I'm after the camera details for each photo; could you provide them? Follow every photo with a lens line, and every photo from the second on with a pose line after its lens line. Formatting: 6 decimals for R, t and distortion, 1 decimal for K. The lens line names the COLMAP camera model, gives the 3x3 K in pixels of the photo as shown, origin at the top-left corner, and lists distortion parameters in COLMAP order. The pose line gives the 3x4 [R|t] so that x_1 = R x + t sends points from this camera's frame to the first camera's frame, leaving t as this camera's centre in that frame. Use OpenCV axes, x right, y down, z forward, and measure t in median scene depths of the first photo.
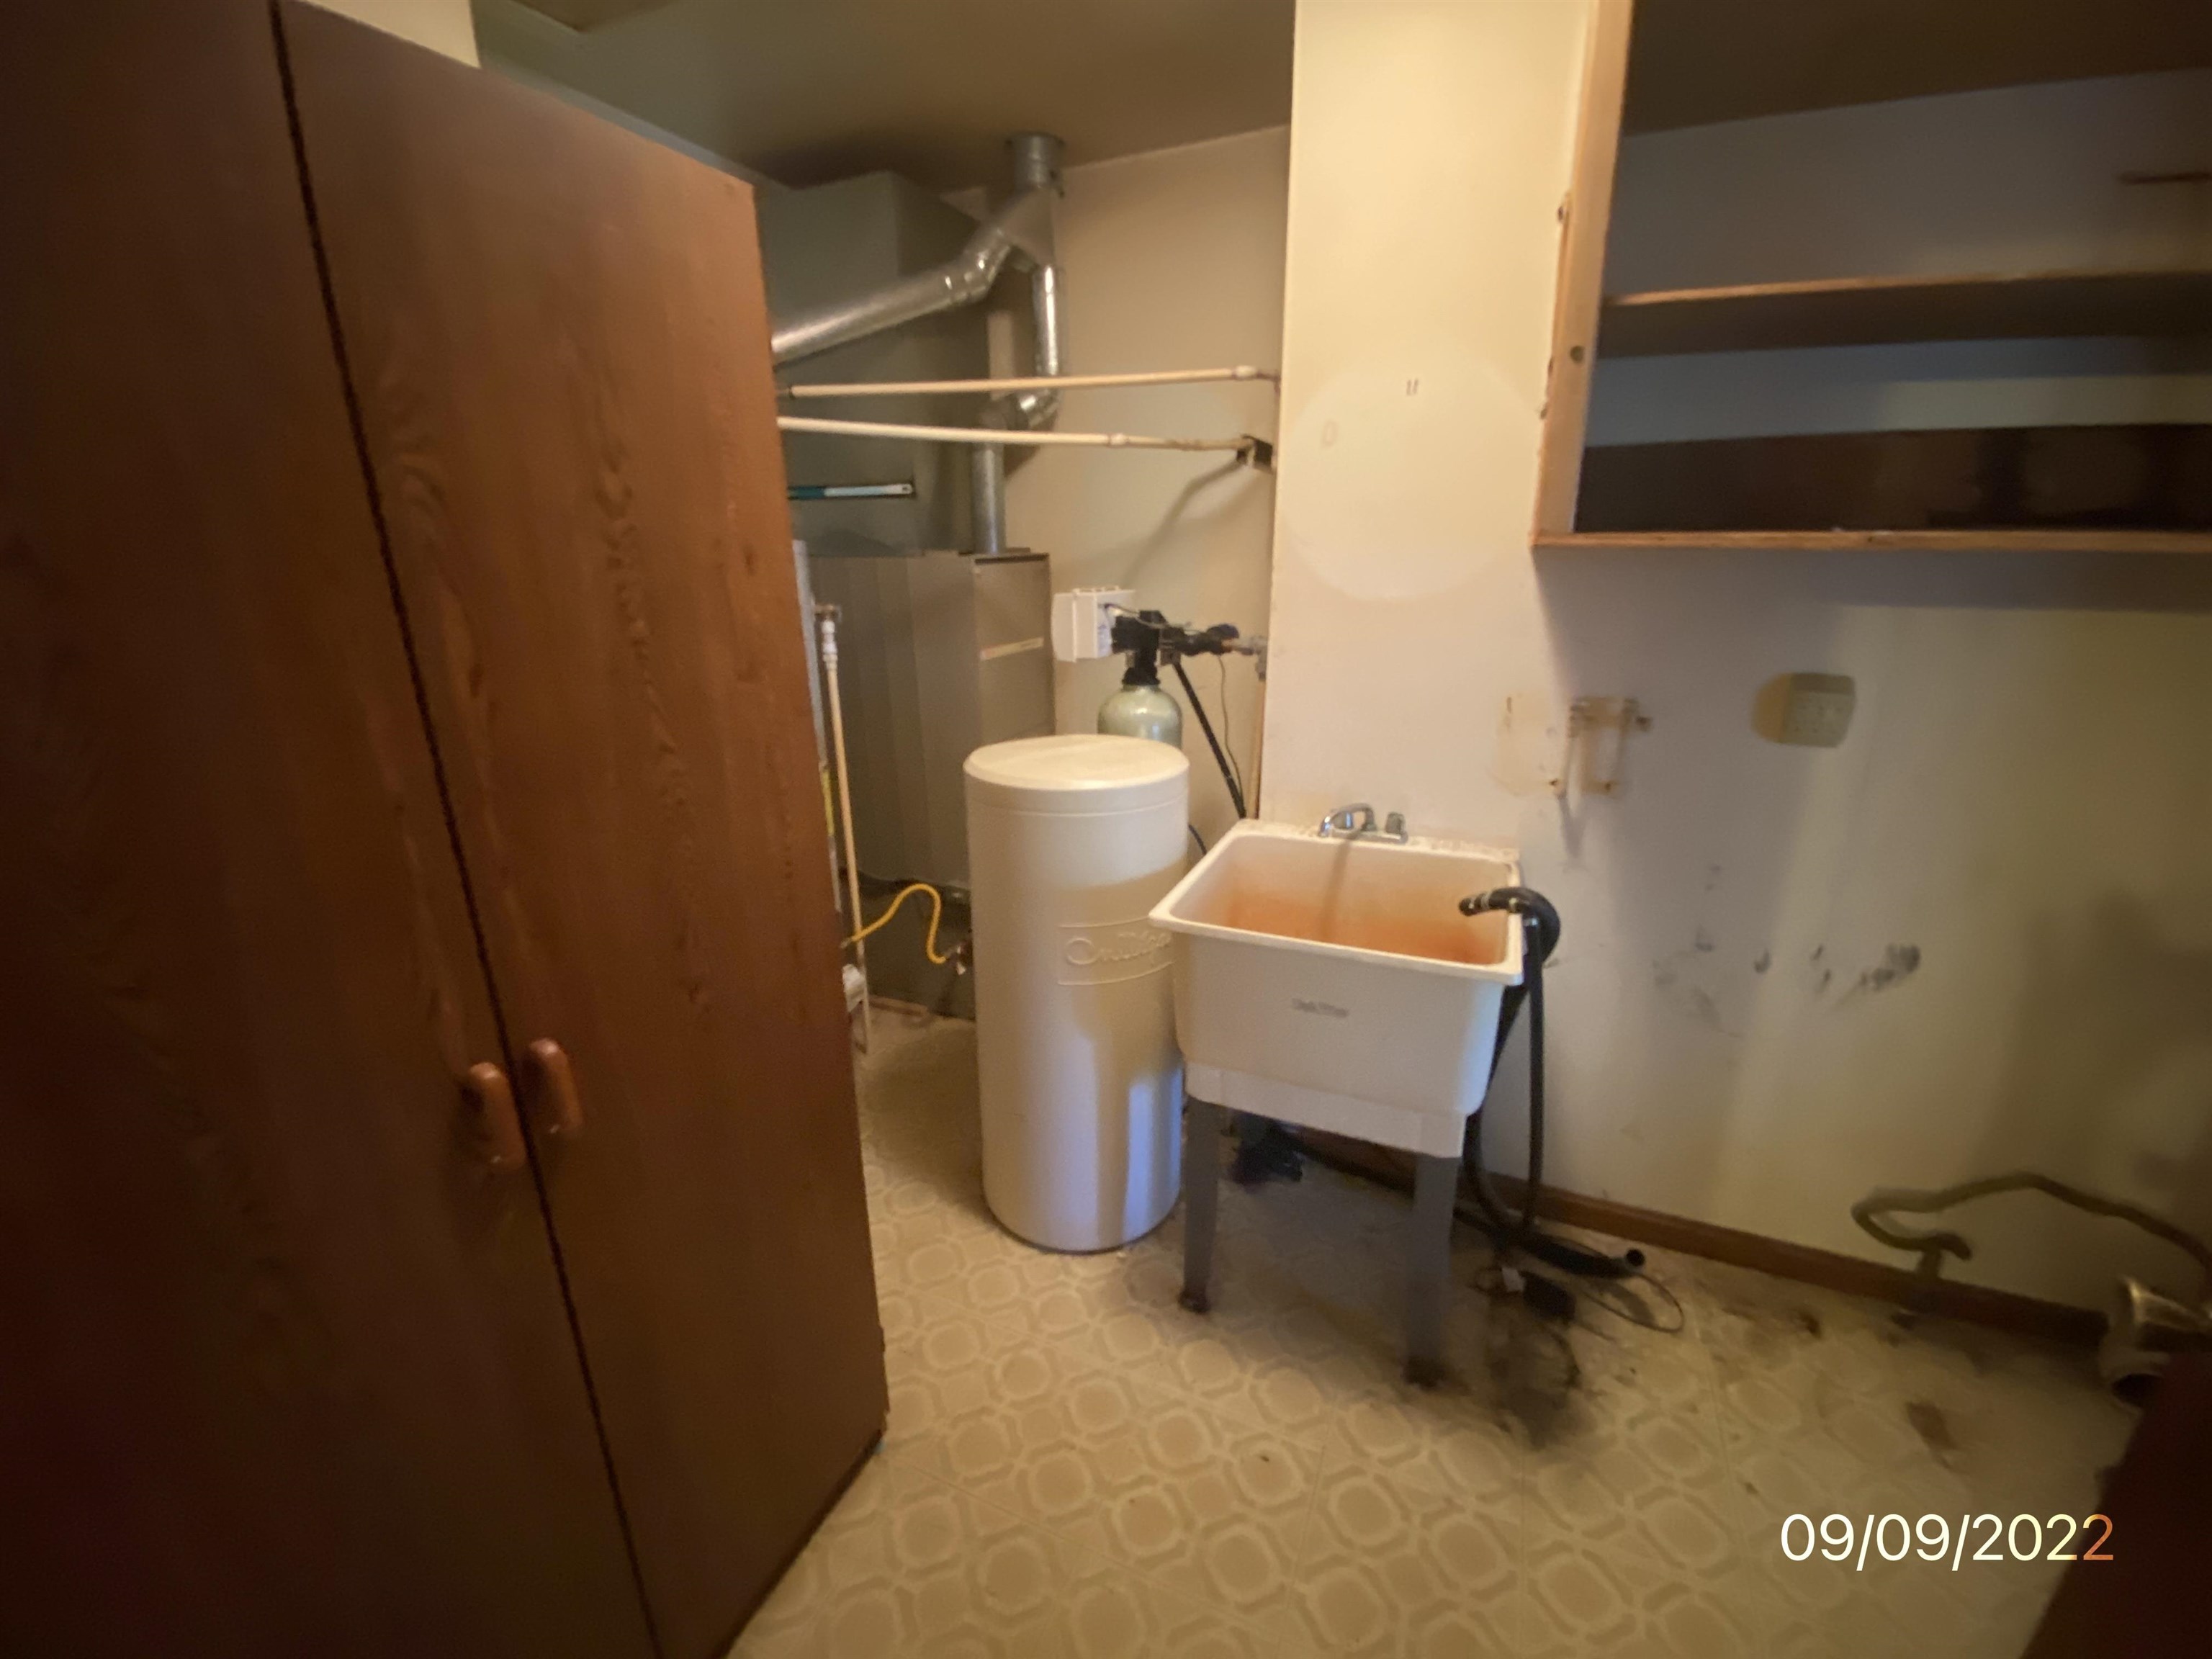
lens RADIAL K [[902.0, 0, 1116.6], [0, 902.0, 834.1], [0, 0, 1]] dist [-0.001899, -0.000646]
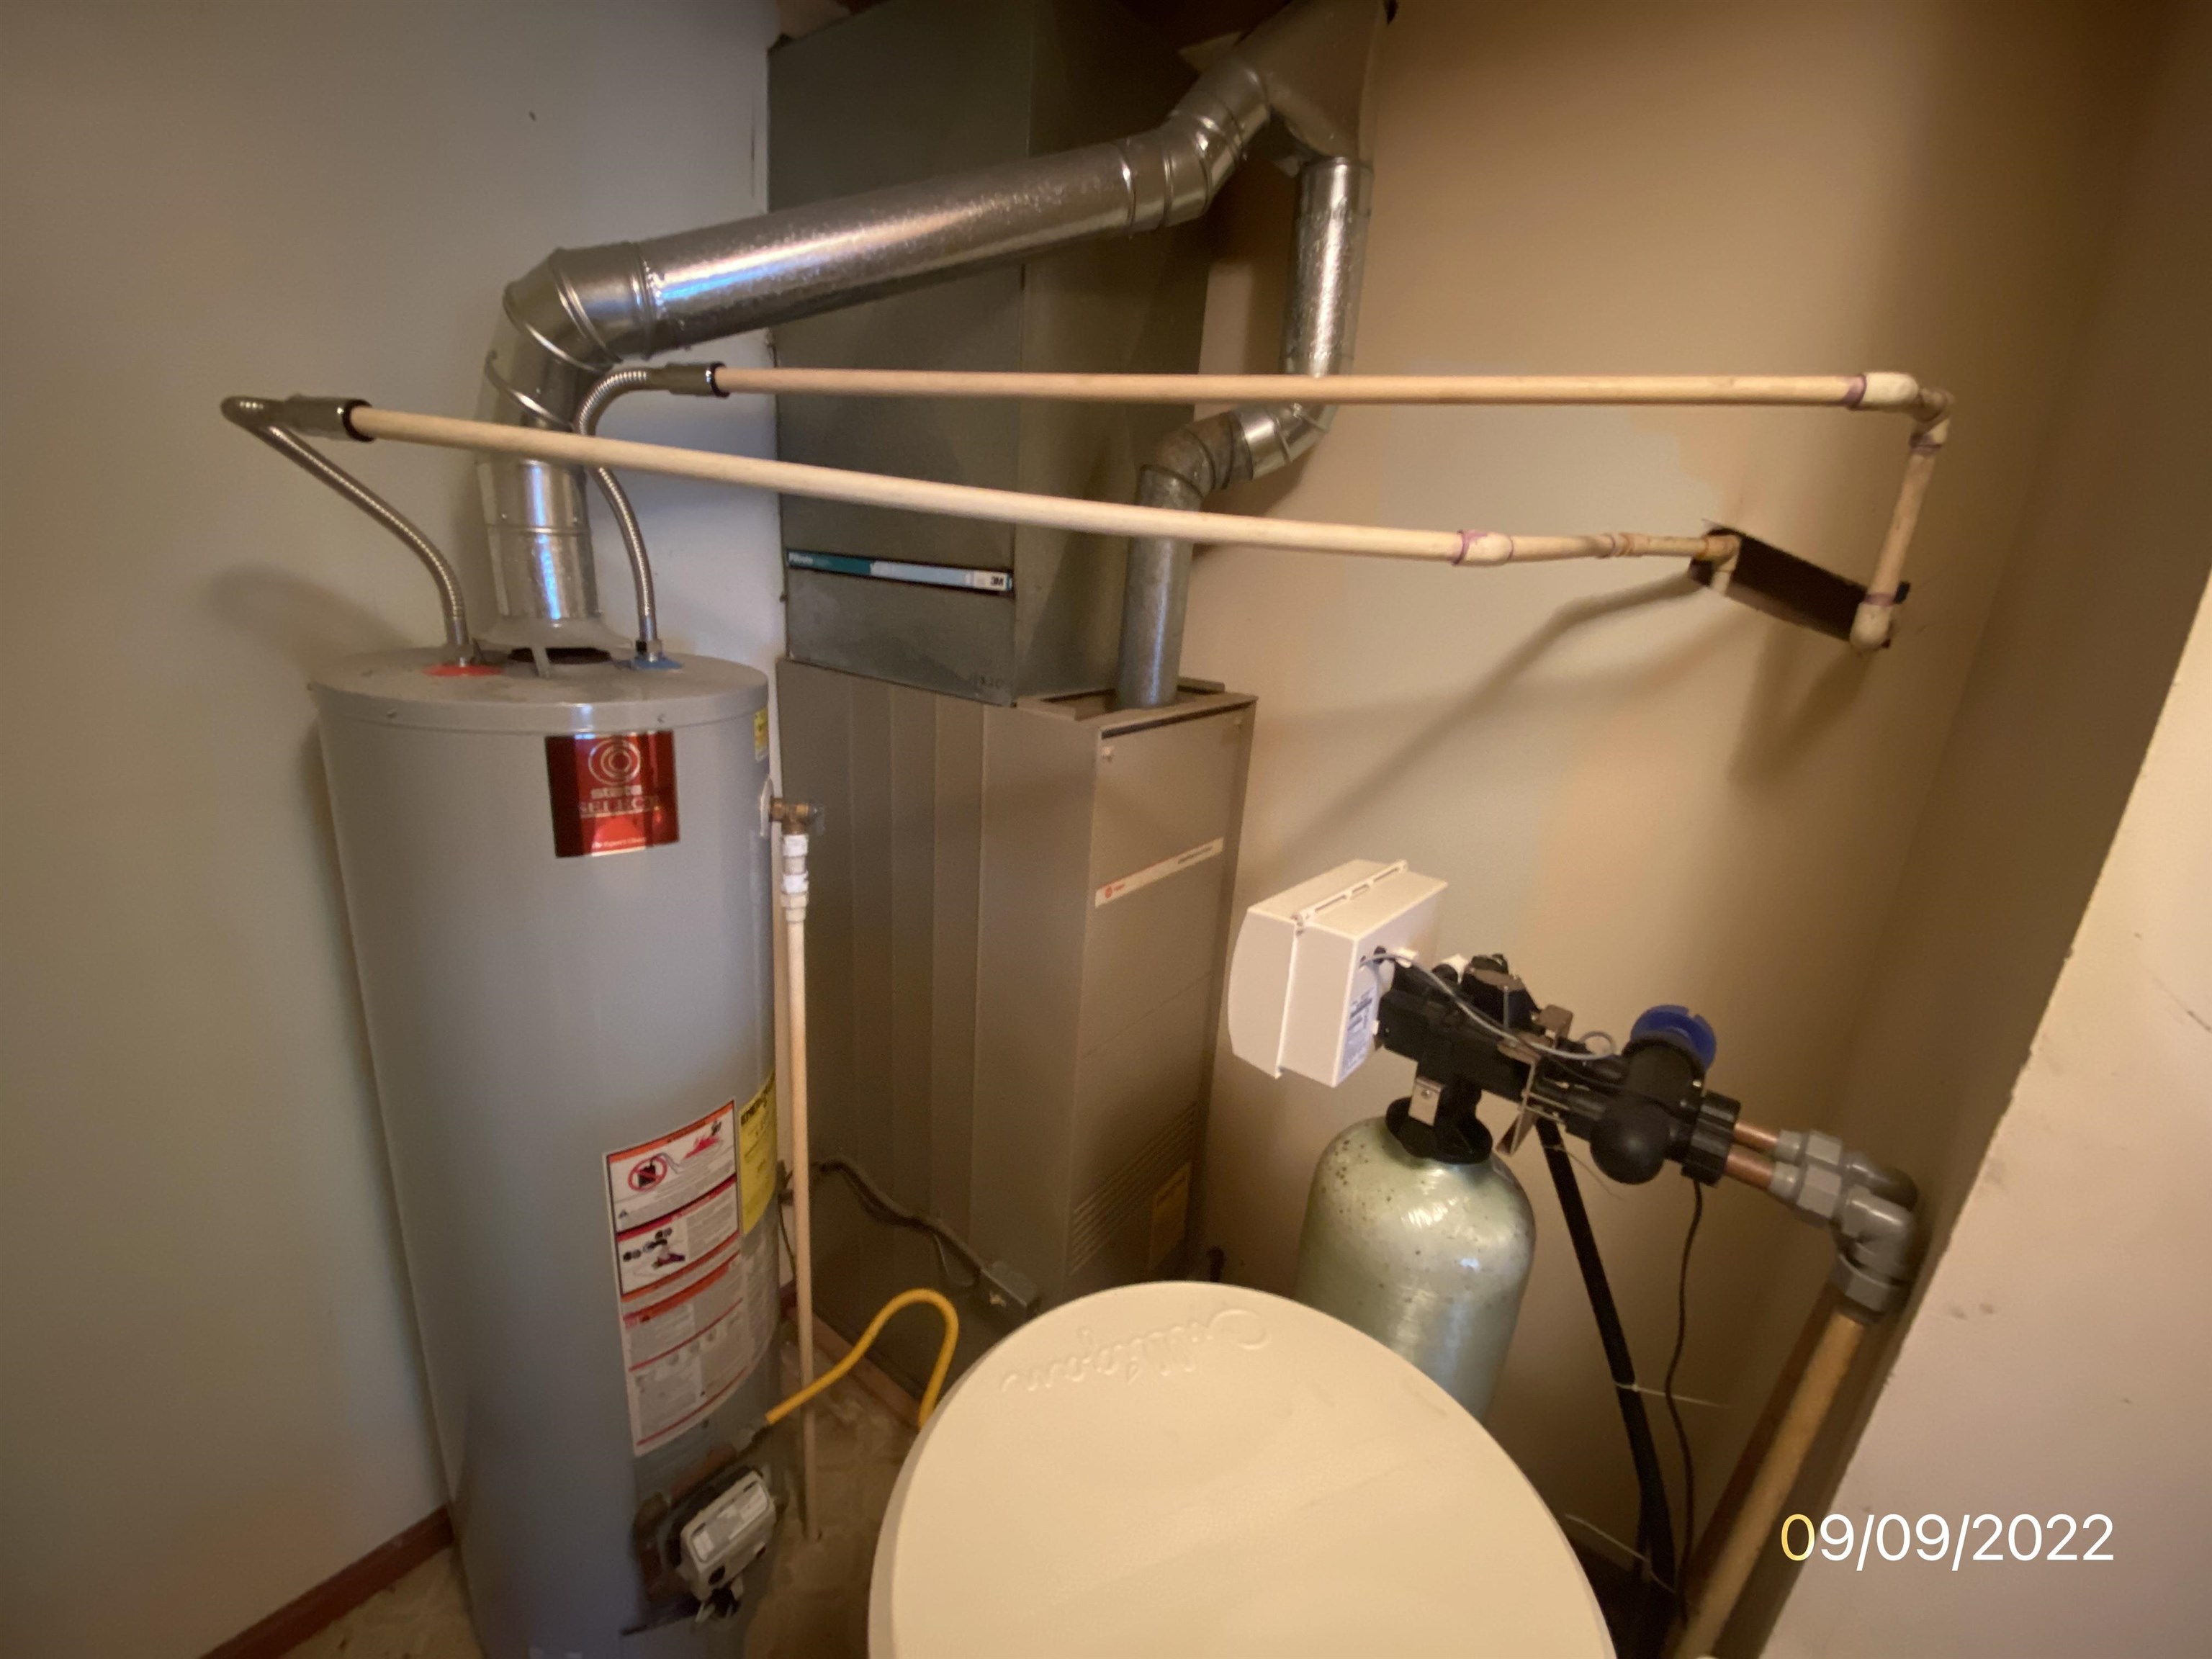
lens RADIAL K [[902.0, 0, 1097.7], [0, 902.0, 822.2], [0, 0, 1]] dist [-0.001899, -0.000646]
pose [[0.965662, 0.147178, -0.214094, -0.045882], [-0.153631, 0.988033, -0.013726, -0.247963], [0.209512, 0.046146, 0.976717, 0.512157]]
